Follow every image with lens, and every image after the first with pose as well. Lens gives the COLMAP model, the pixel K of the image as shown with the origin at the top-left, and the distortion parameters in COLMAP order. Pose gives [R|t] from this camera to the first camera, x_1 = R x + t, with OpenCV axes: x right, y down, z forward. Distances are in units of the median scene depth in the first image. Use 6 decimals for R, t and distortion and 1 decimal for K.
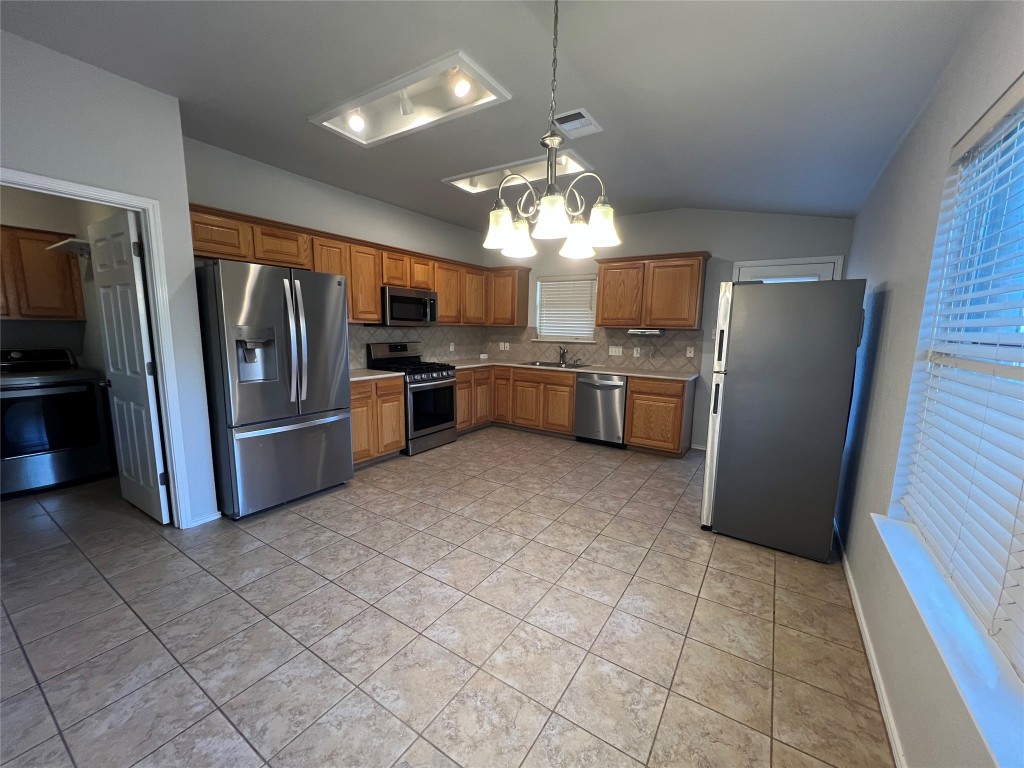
lens RADIAL K [[410.7, 0, 510.0], [0, 410.7, 388.0], [0, 0, 1]] dist [-0.001438, 0.000957]
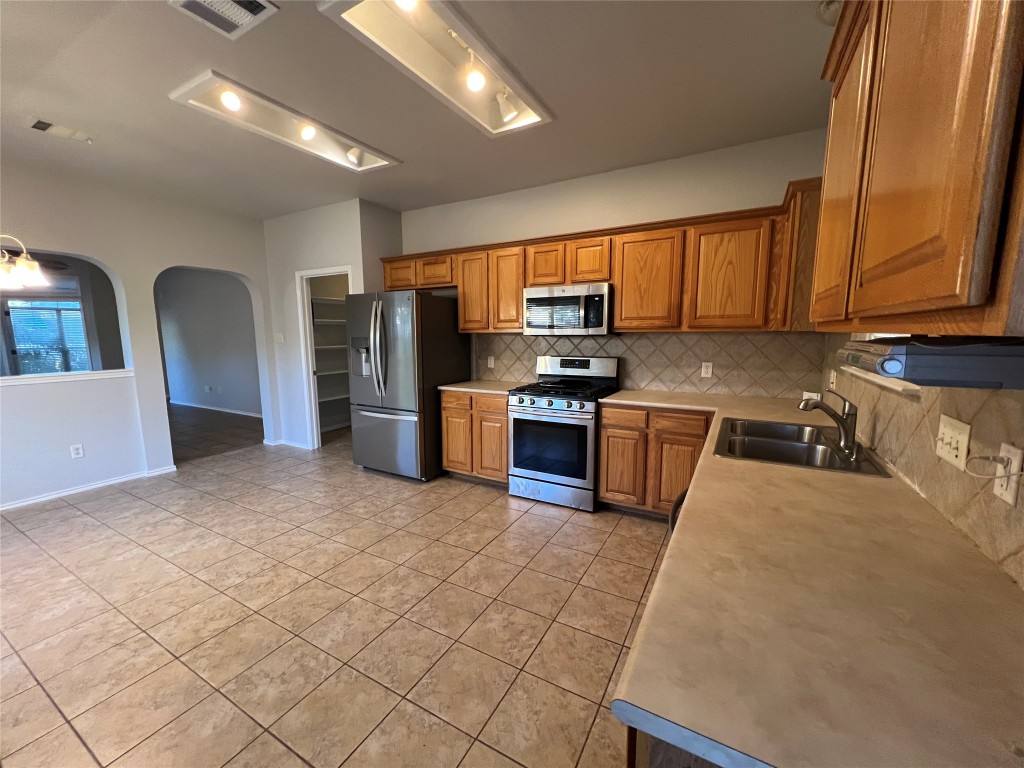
lens RADIAL K [[410.7, 0, 508.7], [0, 410.7, 388.9], [0, 0, 1]] dist [-0.001438, 0.000957]
pose [[0.059294, 0.118865, -0.991138, 0.825149], [-0.140021, 0.984060, 0.109640, -0.198559], [0.988372, 0.132279, 0.074993, 1.394200]]
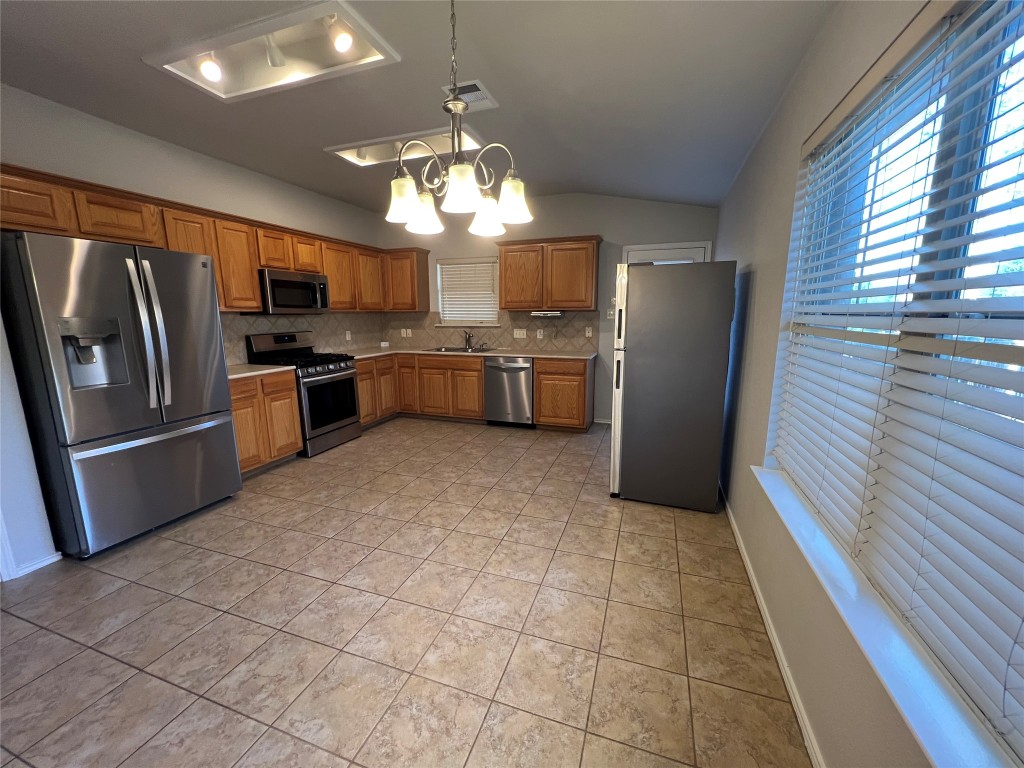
lens RADIAL K [[410.7, 0, 509.4], [0, 410.7, 388.2], [0, 0, 1]] dist [-0.001438, 0.000957]
pose [[0.971304, -0.066434, 0.228377, -0.016205], [0.058342, 0.997412, 0.042010, 0.000310], [-0.230577, -0.027480, 0.972666, 0.027638]]
